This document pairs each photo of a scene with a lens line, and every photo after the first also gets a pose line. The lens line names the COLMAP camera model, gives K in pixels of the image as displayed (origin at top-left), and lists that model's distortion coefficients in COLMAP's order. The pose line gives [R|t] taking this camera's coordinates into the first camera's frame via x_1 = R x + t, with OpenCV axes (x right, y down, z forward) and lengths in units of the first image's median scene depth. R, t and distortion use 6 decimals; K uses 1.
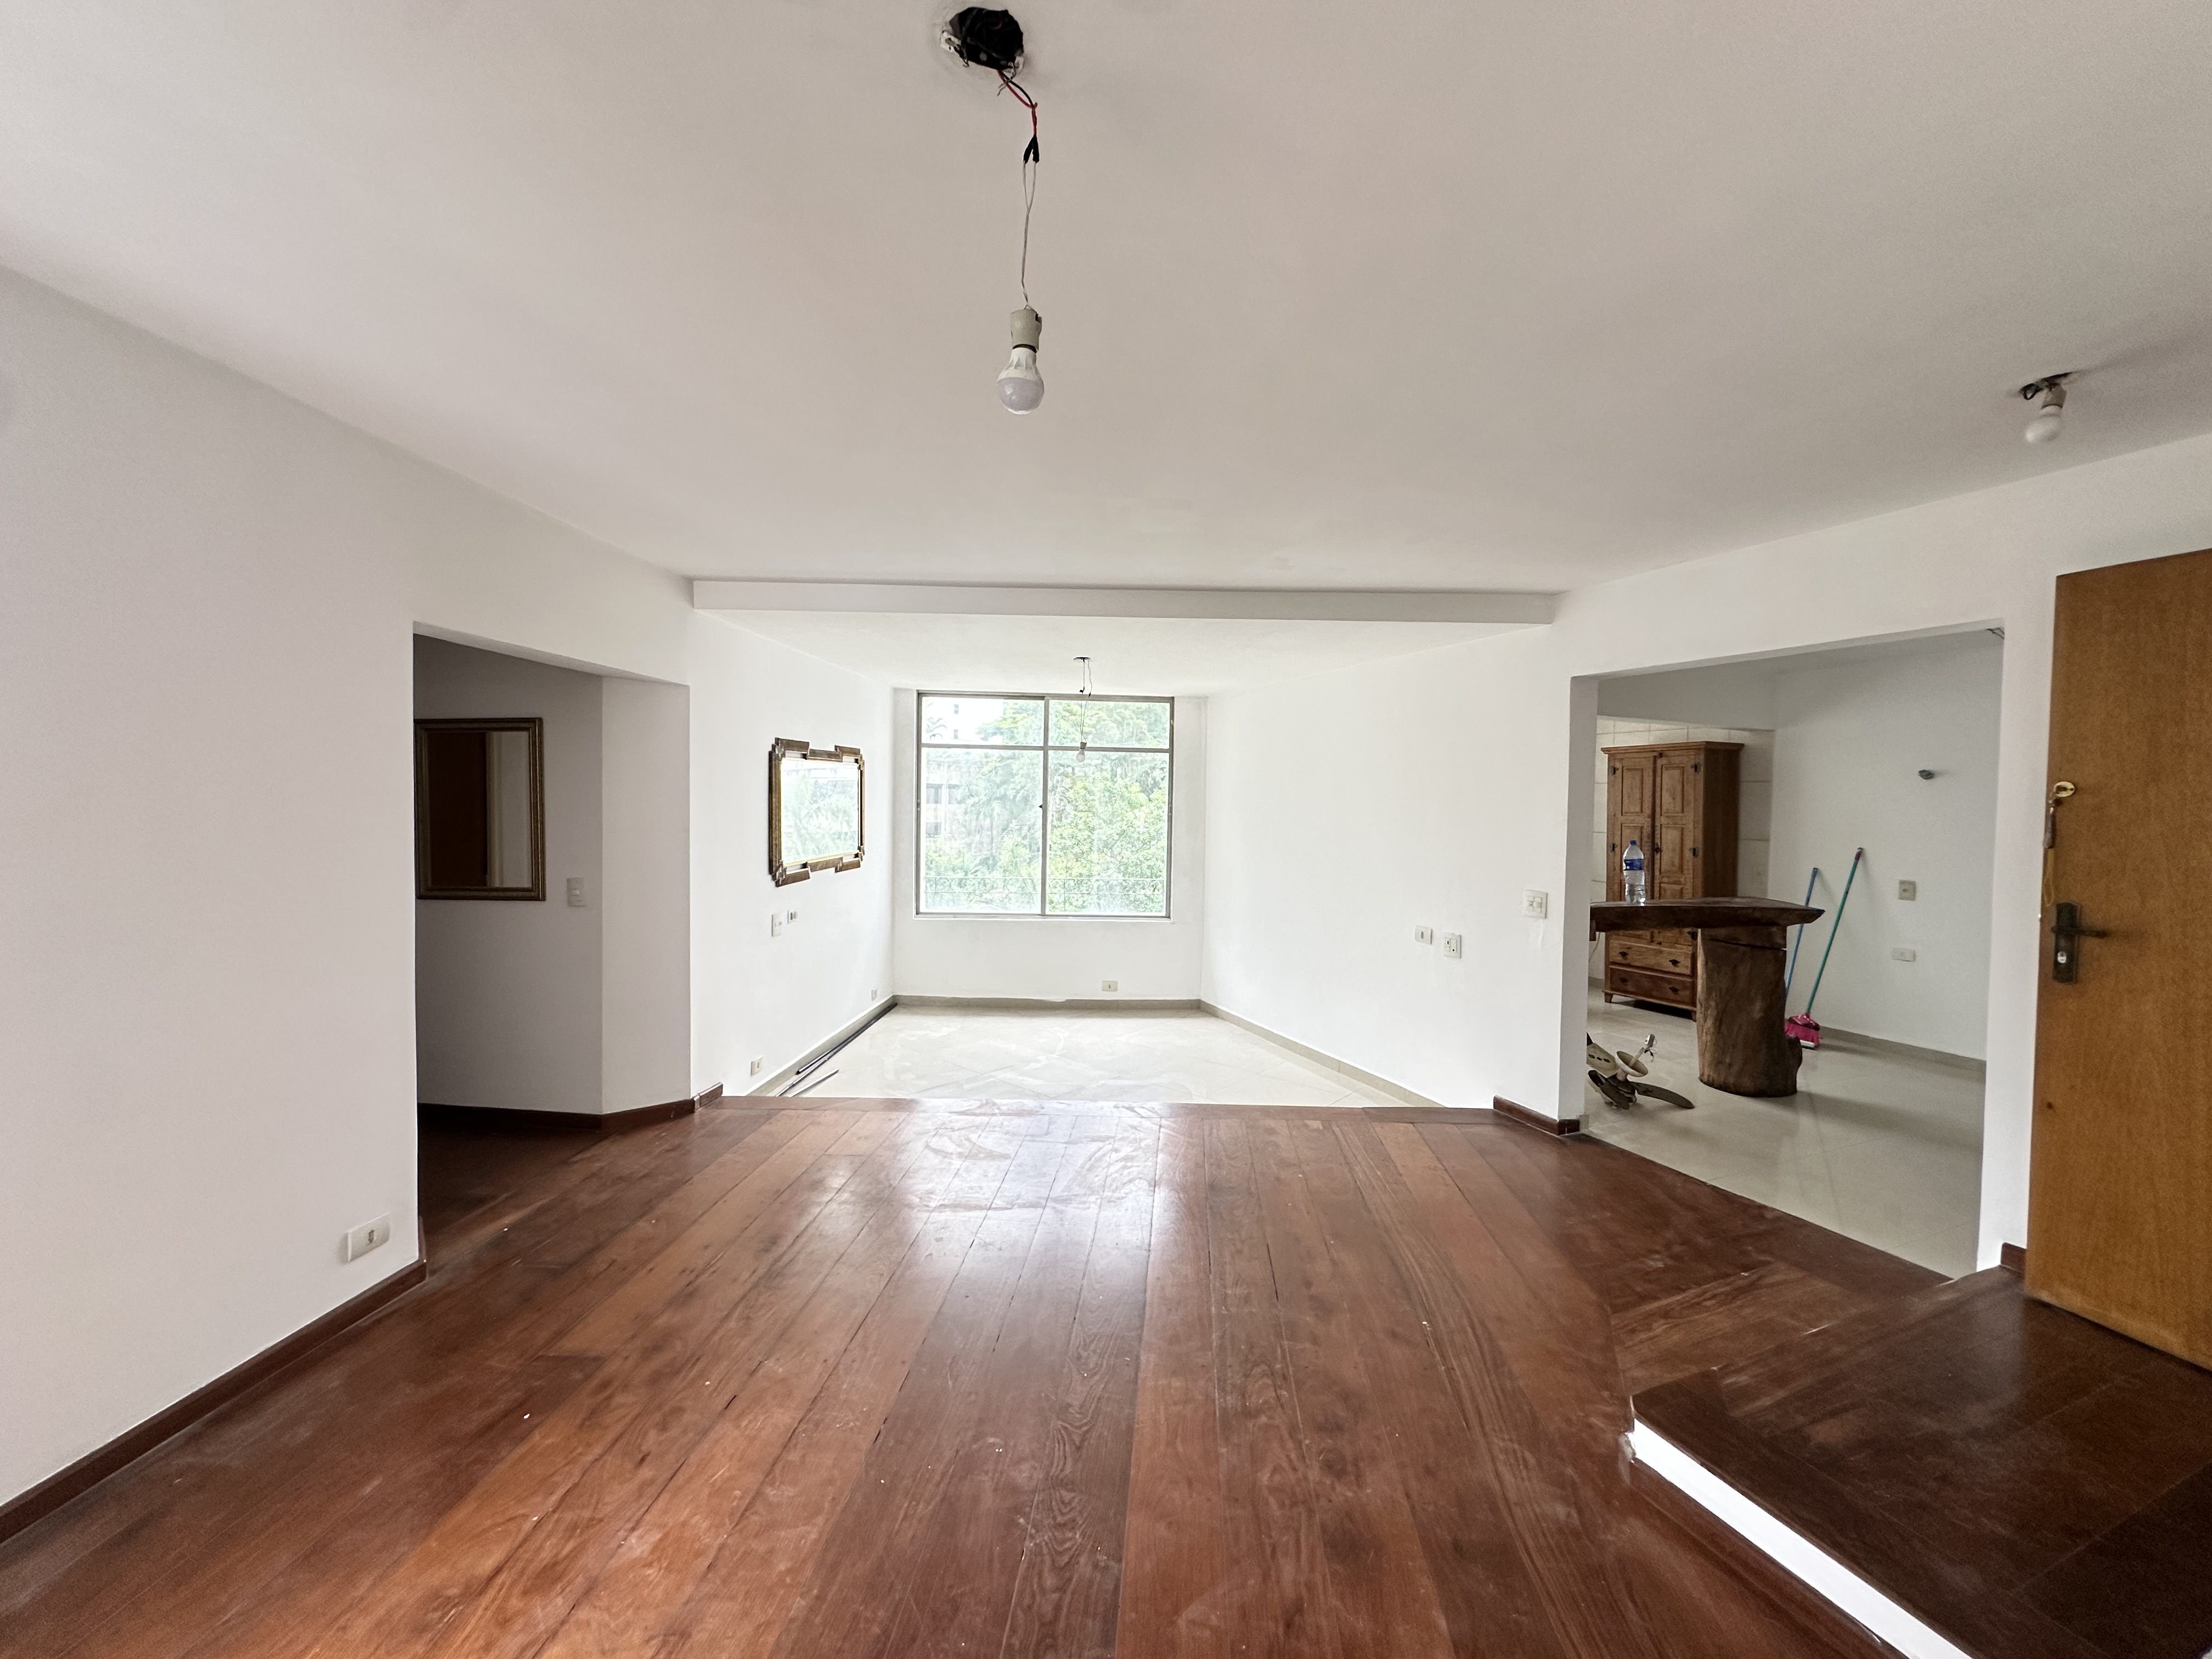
lens RADIAL K [[878.6, 0, 1108.6], [0, 878.6, 829.7], [0, 0, 1]] dist [-0.006288, 0.001068]
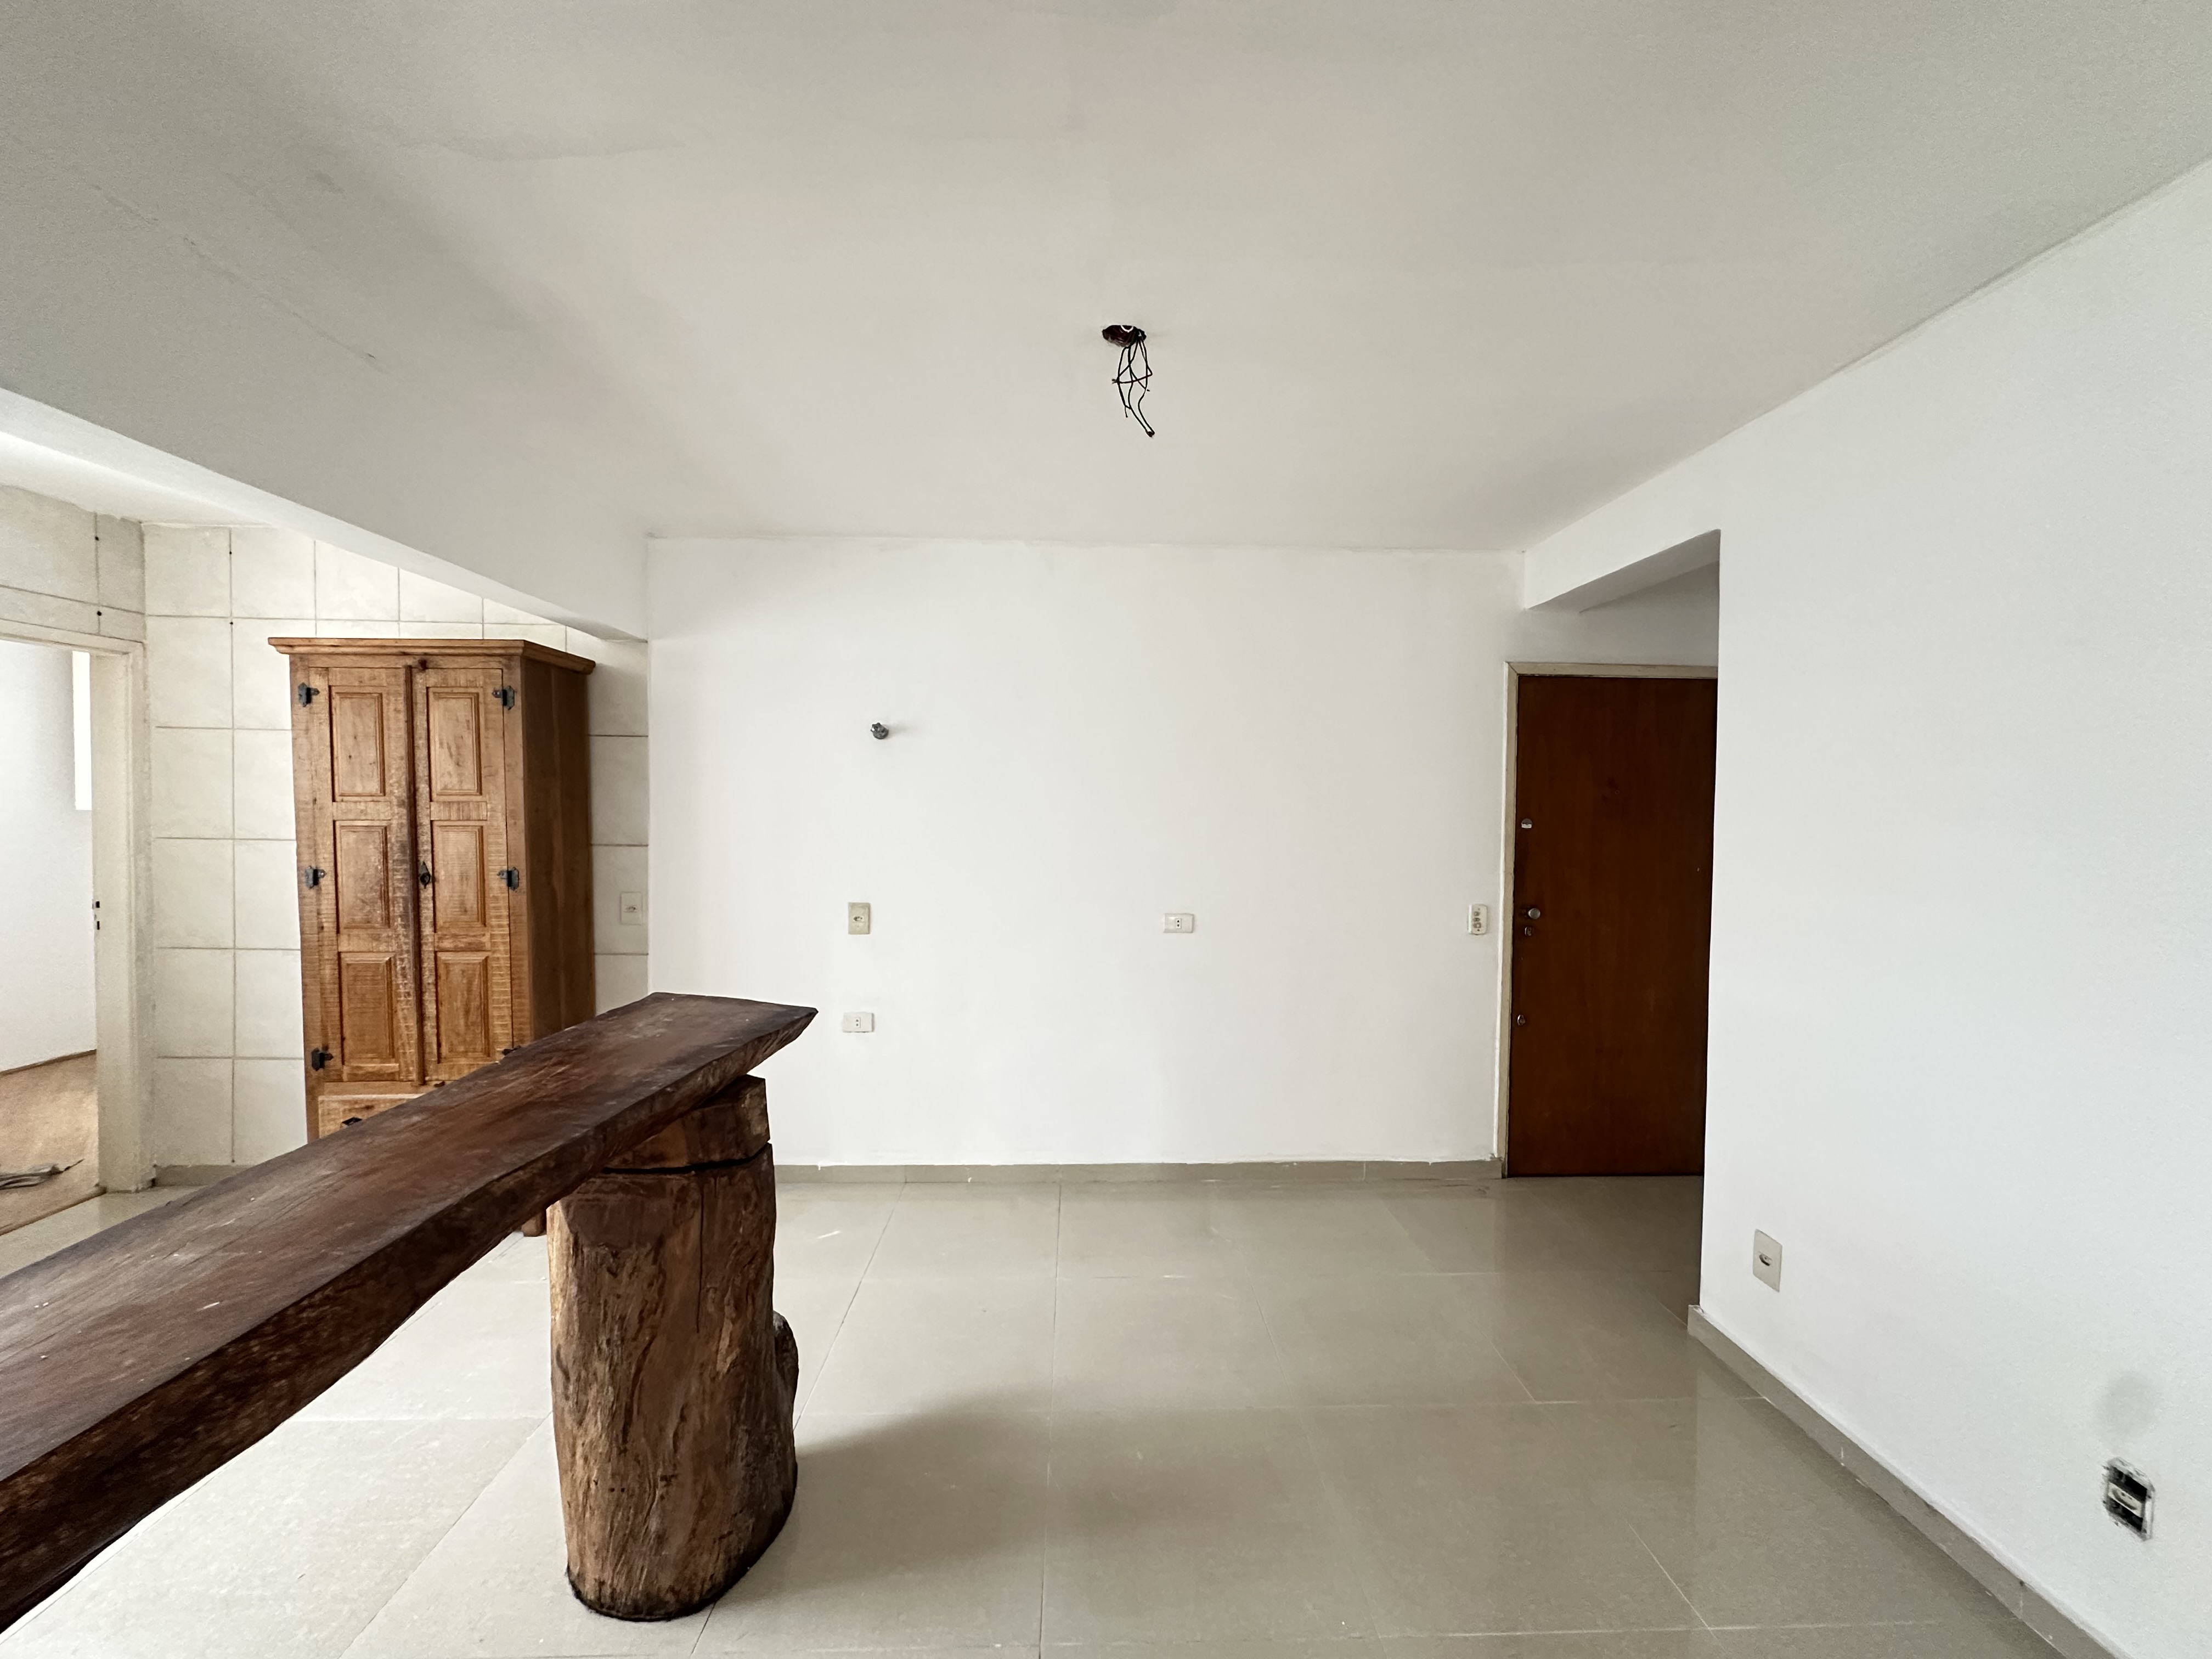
lens RADIAL K [[878.6, 0, 1105.0], [0, 878.6, 830.5], [0, 0, 1]] dist [-0.006288, 0.001068]
pose [[0.363937, -0.038222, 0.930639, 0.541737], [0.025262, 0.999195, 0.031159, -0.010242], [-0.931081, 0.012170, 0.364609, 0.825796]]
